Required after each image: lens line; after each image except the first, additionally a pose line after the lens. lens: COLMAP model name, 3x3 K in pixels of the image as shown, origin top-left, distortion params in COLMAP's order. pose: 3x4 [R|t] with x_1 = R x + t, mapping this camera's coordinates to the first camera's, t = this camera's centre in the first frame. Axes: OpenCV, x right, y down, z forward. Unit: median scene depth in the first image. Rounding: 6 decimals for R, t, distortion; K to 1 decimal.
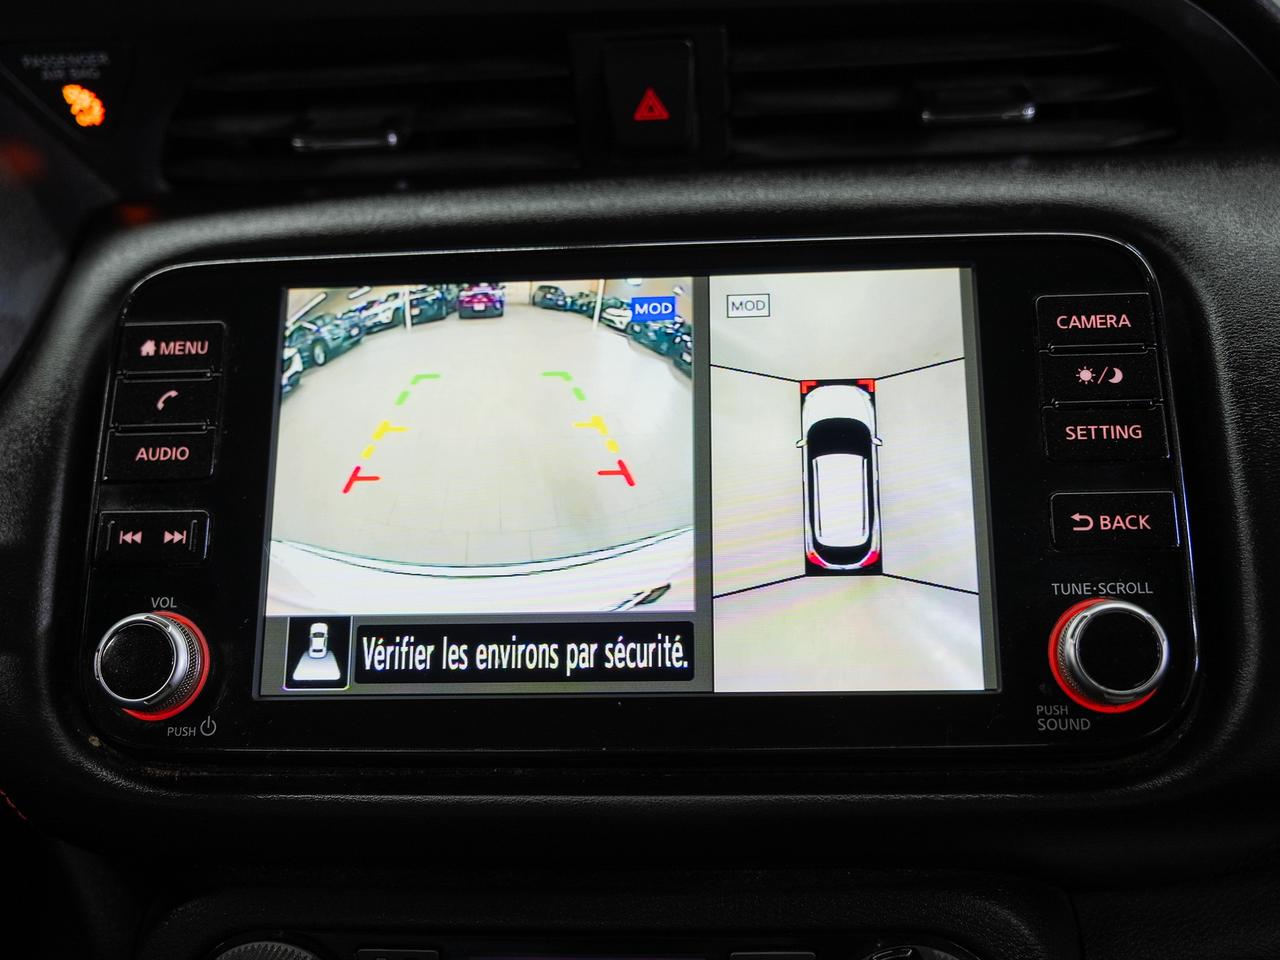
lens RADIAL K [[1245.5, 0, 637.3], [0, 1245.5, 479.0], [0, 0, 1]] dist [-0.002321, 0.000000]
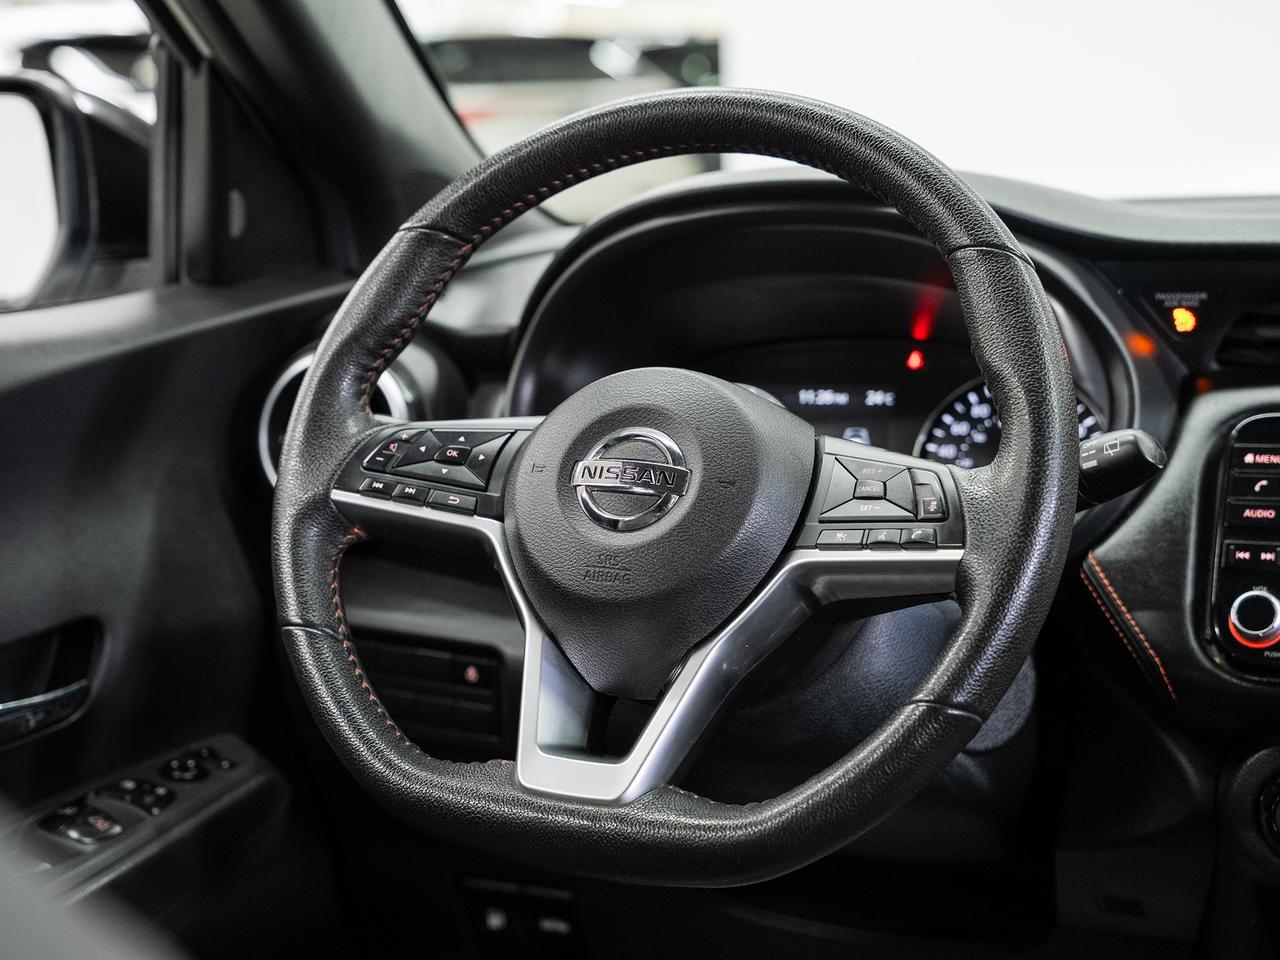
lens RADIAL K [[2159.0, 0, 640.0], [0, 2159.0, 481.7], [0, 0, 1]] dist [0.050313, 0.000000]
pose [[0.952571, 0.052910, -0.299682, -0.287831], [-0.091269, 0.989108, -0.115478, 0.390377], [0.290308, 0.137352, 0.947025, -2.350143]]
